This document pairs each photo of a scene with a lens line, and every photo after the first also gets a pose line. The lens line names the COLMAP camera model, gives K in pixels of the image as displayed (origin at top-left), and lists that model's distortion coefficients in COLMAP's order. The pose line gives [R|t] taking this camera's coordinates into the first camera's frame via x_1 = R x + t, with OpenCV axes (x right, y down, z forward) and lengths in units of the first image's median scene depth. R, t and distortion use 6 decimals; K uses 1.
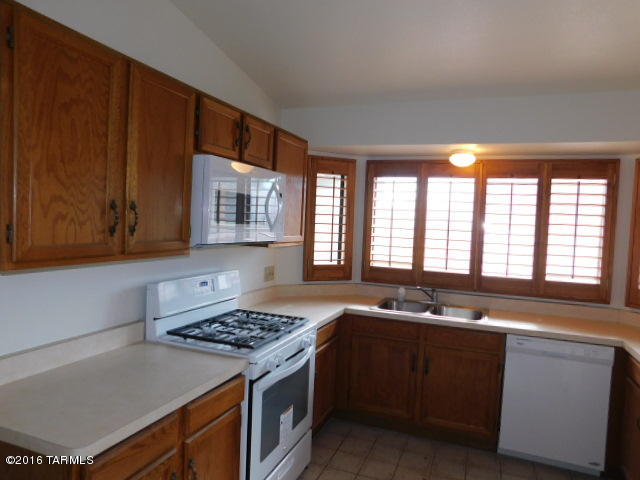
lens RADIAL K [[430.1, 0, 322.4], [0, 430.1, 238.6], [0, 0, 1]] dist [-0.068137, 0.056600]
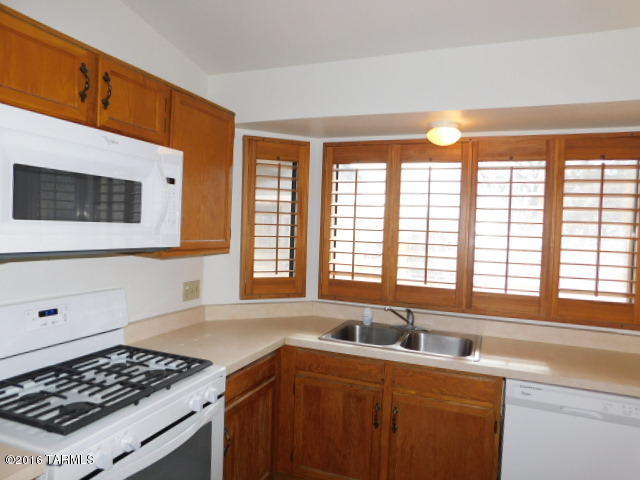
lens RADIAL K [[430.1, 0, 322.4], [0, 430.1, 238.6], [0, 0, 1]] dist [-0.068137, 0.056600]
pose [[0.999977, -0.006594, 0.001312, 0.109232], [0.006610, 0.999894, -0.012996, 0.001449], [-0.001226, 0.013004, 0.999915, 0.247861]]
